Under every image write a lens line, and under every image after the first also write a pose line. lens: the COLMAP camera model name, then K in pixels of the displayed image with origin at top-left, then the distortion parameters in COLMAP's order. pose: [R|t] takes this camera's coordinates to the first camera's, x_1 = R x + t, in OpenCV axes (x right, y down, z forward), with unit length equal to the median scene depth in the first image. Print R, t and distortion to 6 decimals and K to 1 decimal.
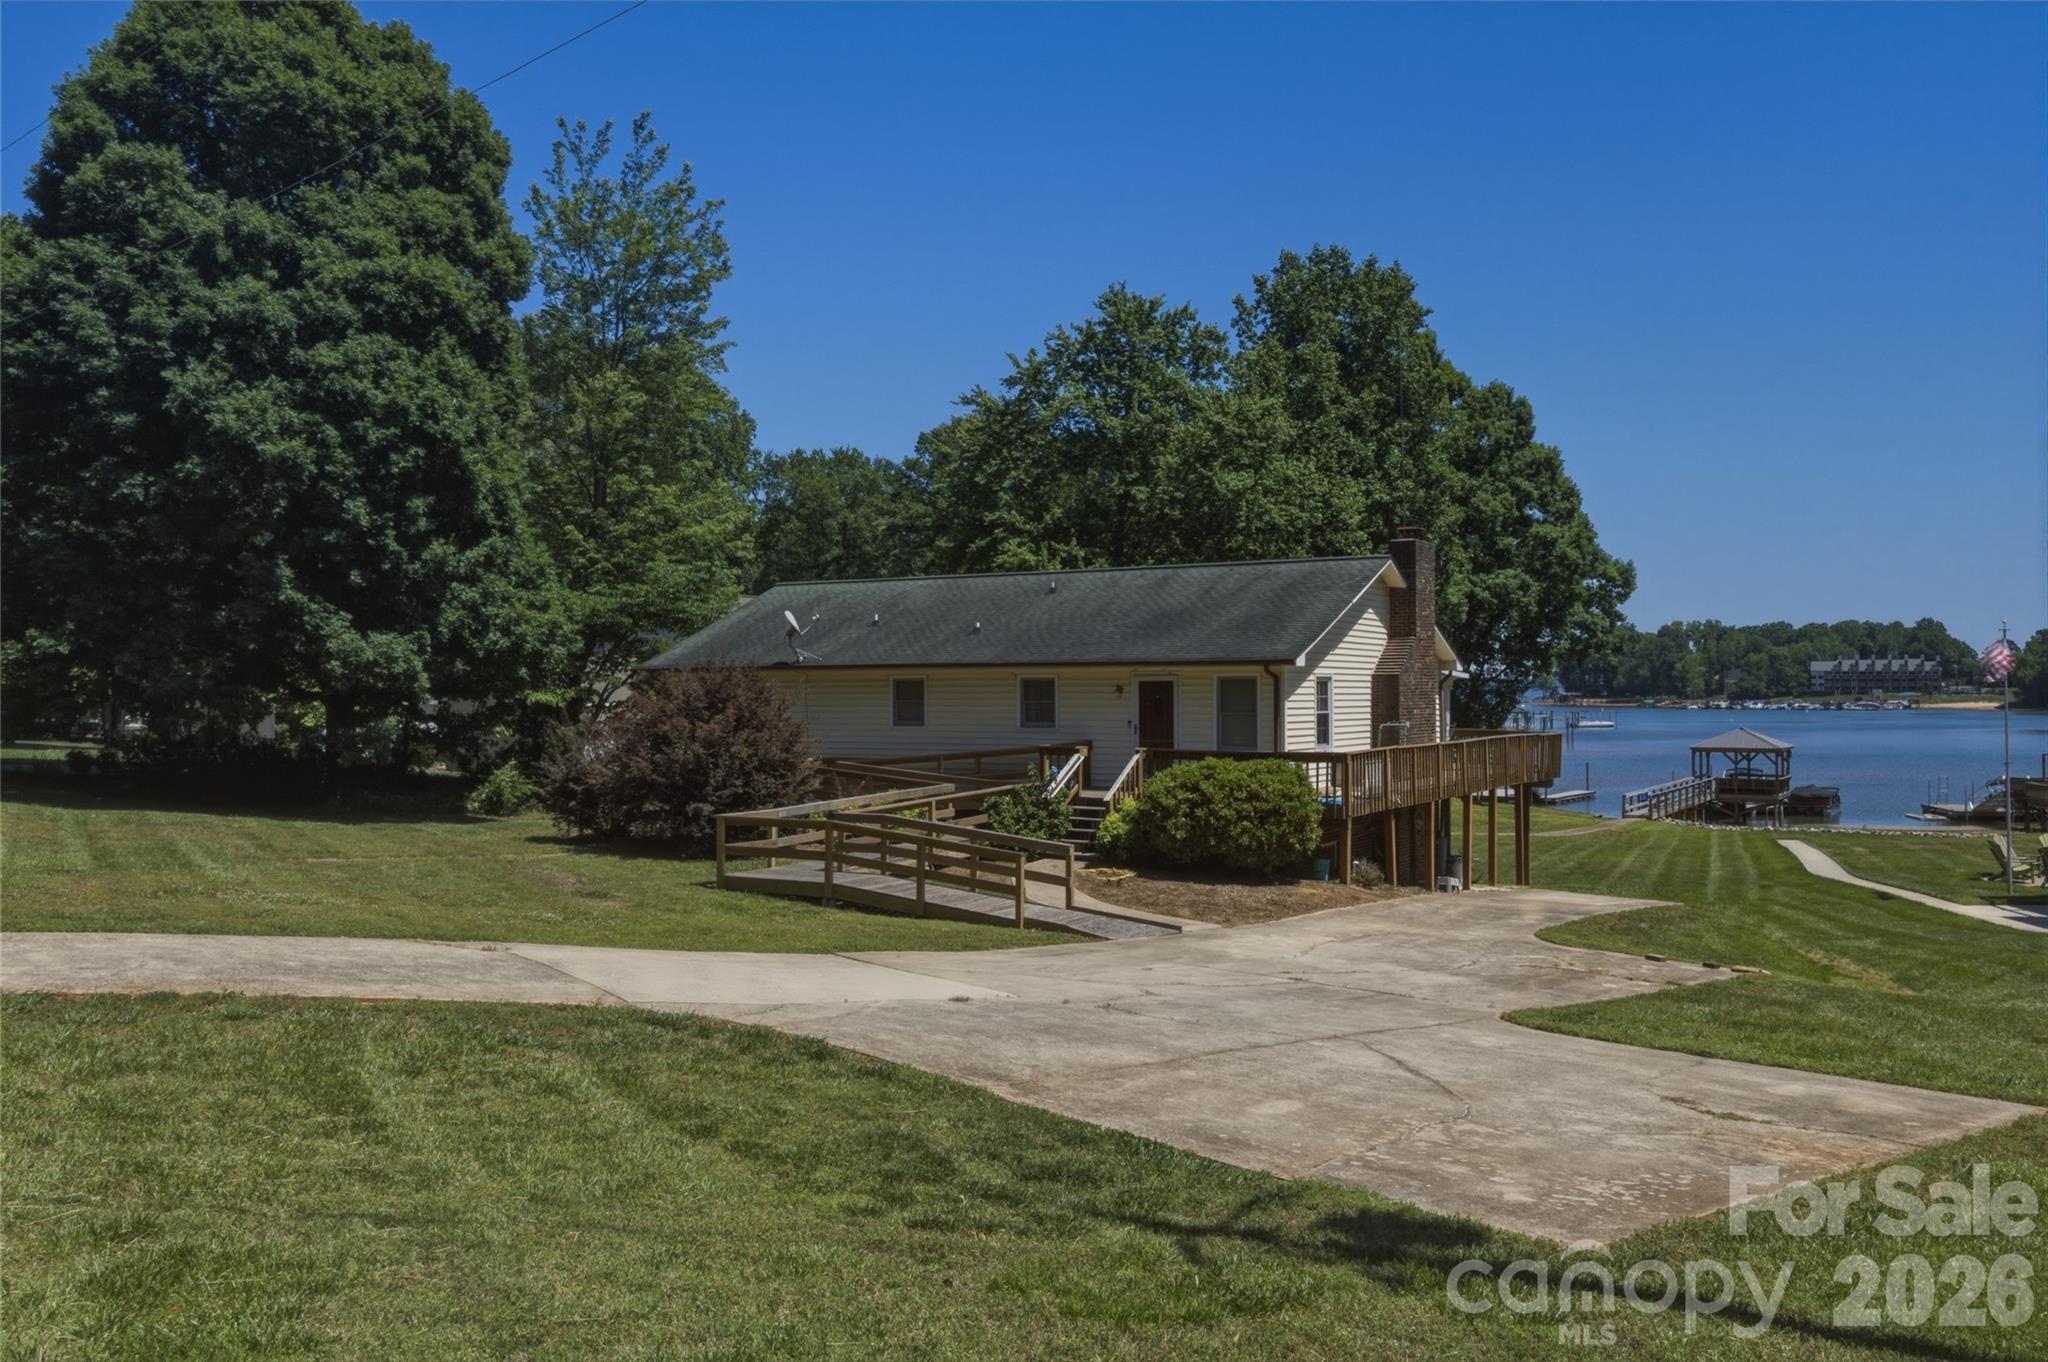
lens RADIAL K [[1587.5, 0, 1053.4], [0, 1587.5, 685.9], [0, 0, 1]] dist [-0.003323, -0.001338]
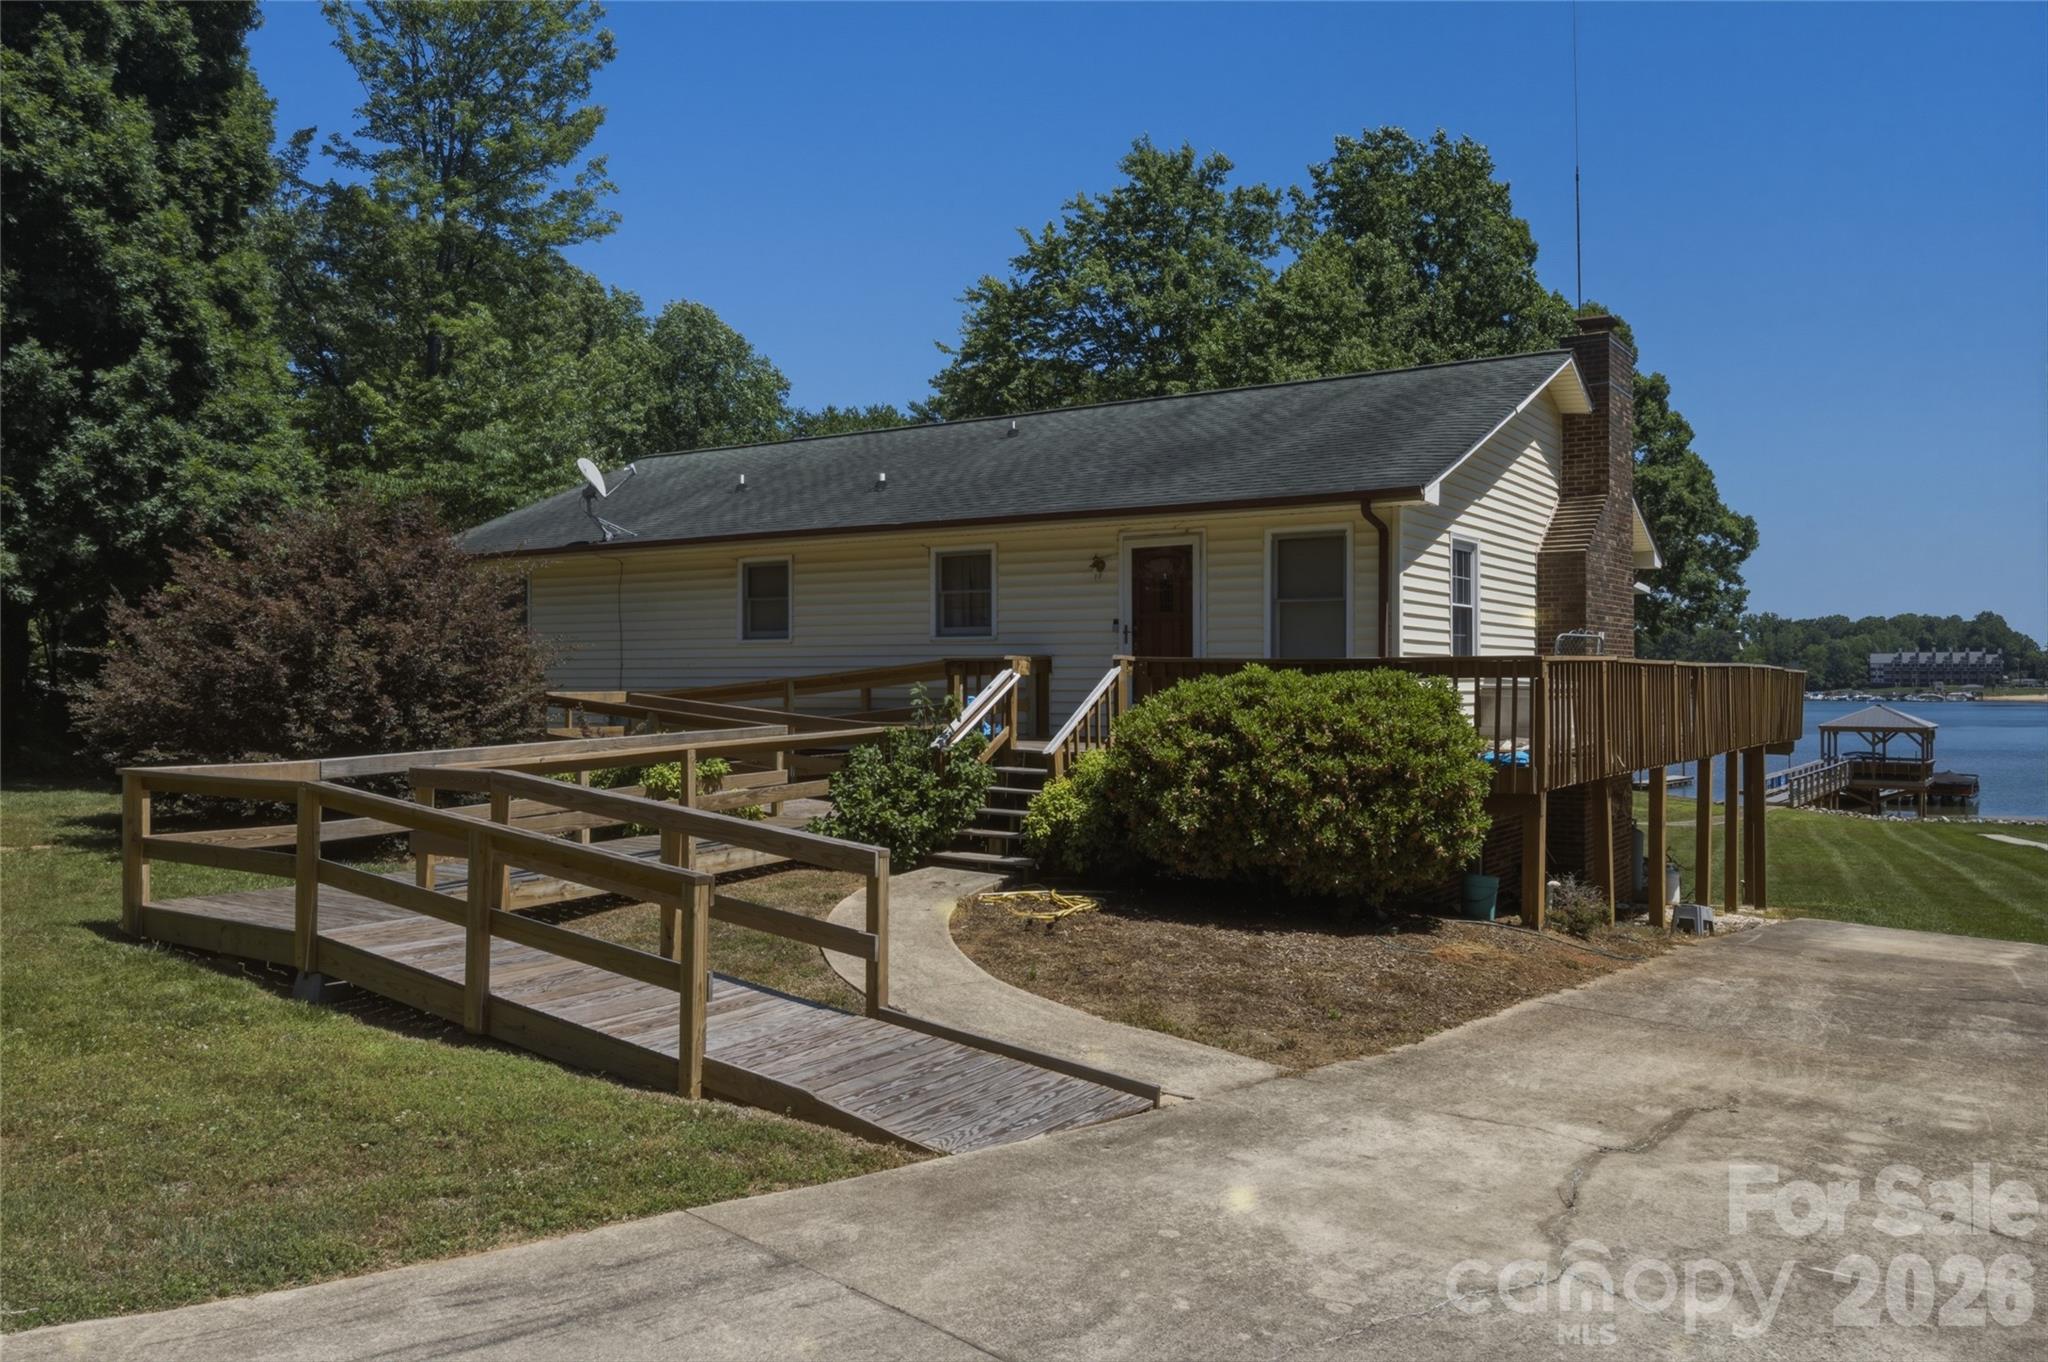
lens RADIAL K [[1490.5, 0, 1024.0], [0, 1490.5, 681.0], [0, 0, 1]] dist [-0.010226, -0.002509]
pose [[0.997819, 0.004633, -0.065845, 0.046172], [-0.004472, 0.999987, 0.002594, 0.039025], [0.065857, -0.002294, 0.997826, 0.428384]]
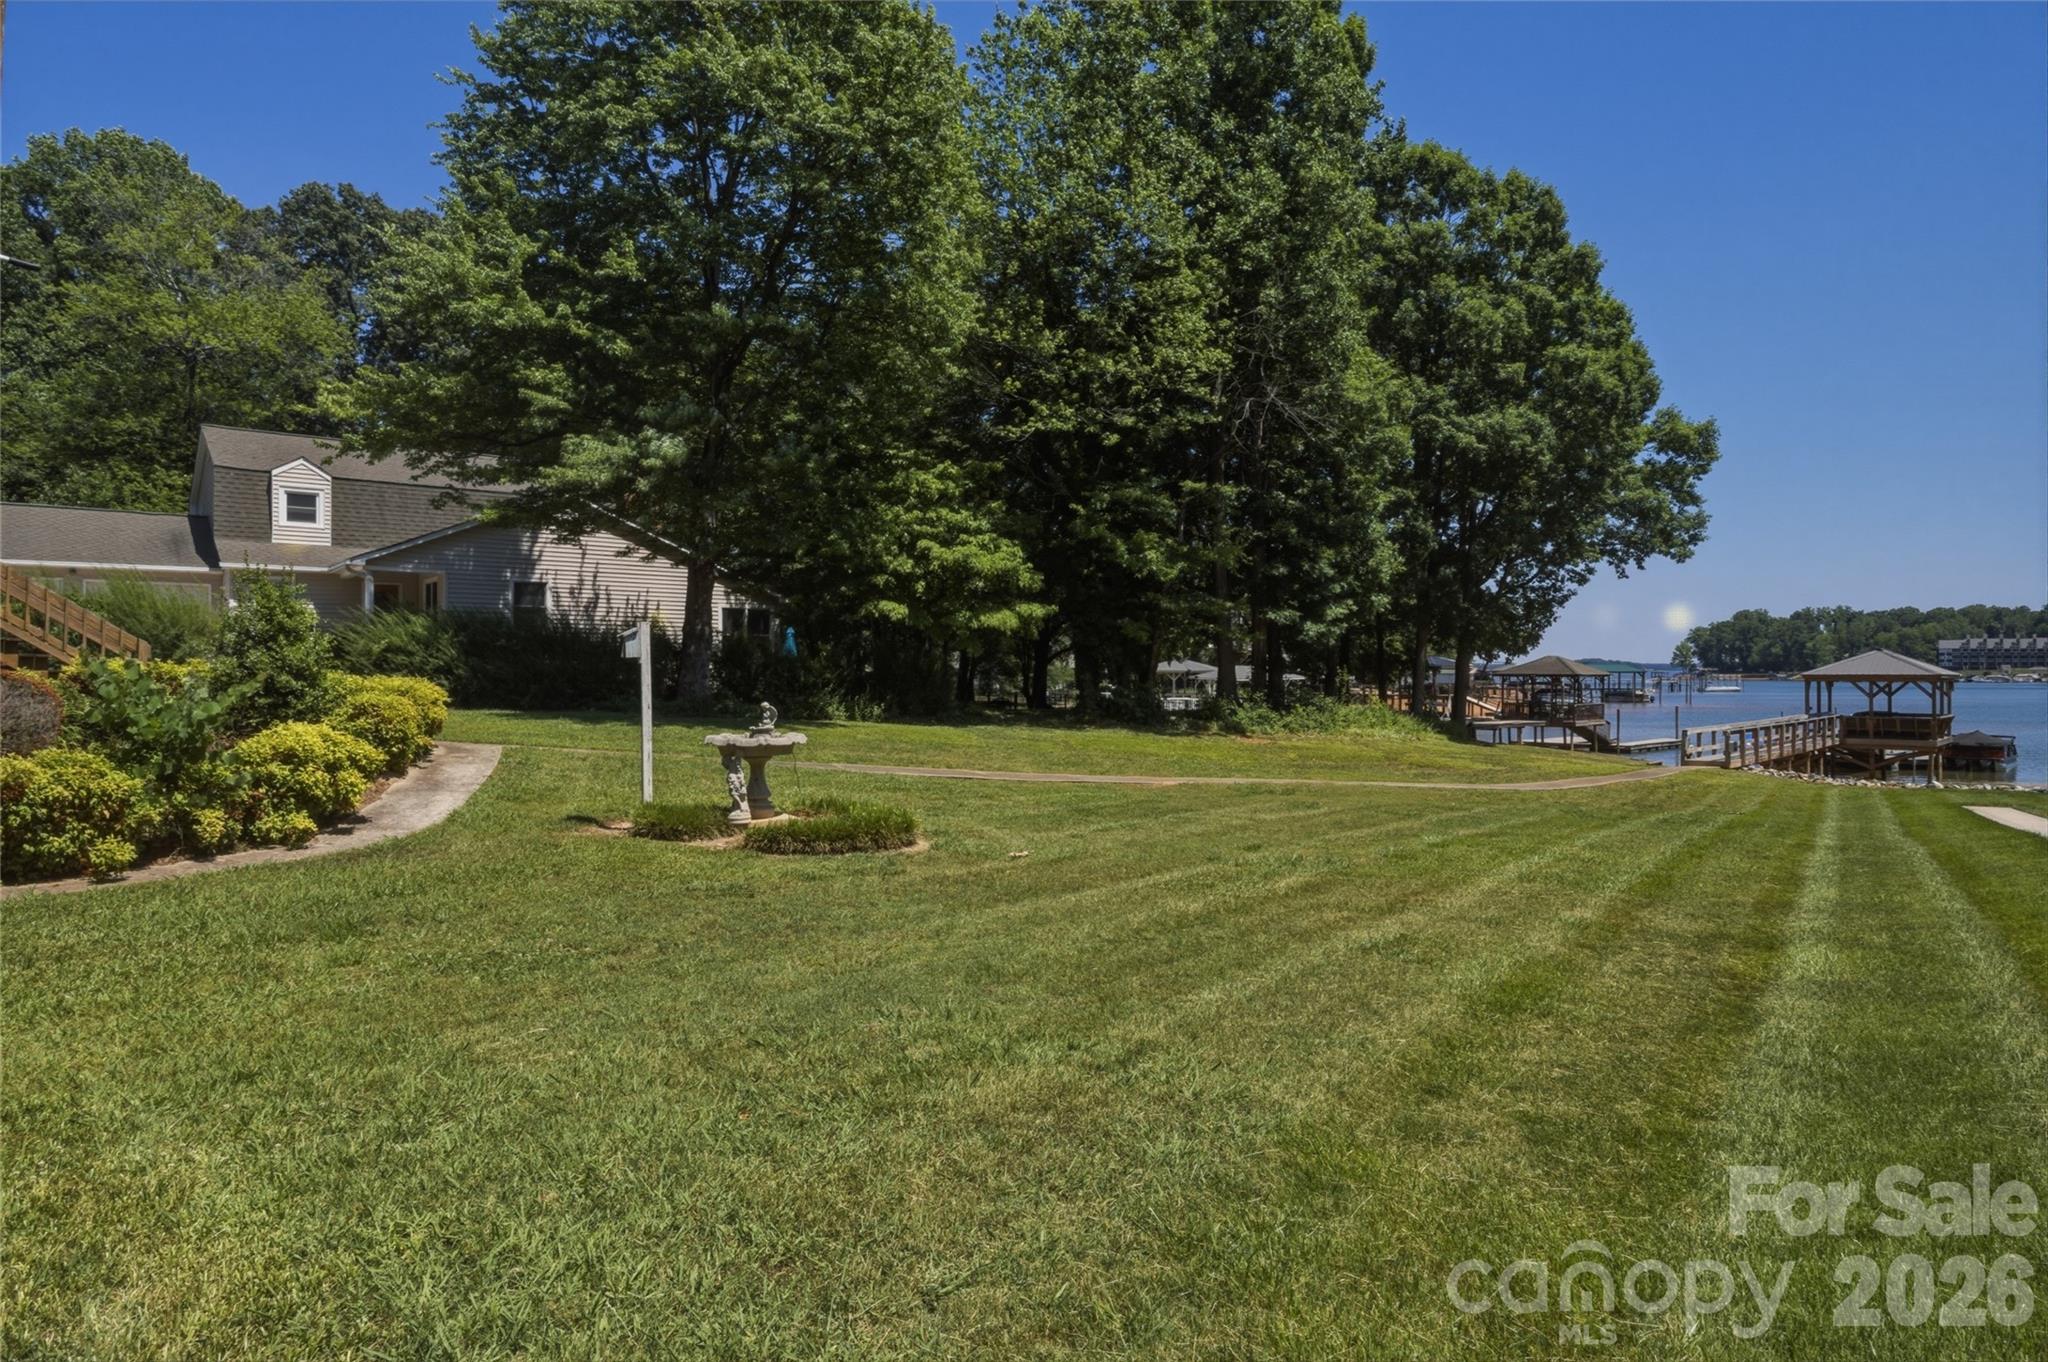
lens RADIAL K [[1192.8, 0, 1048.0], [0, 1192.8, 671.8], [0, 0, 1]] dist [-0.007100, -0.003015]
pose [[0.980877, 0.000157, -0.194630, 0.468662], [0.000260, 0.999998, 0.002119, 0.103111], [0.194629, -0.002129, 0.980875, 1.105954]]
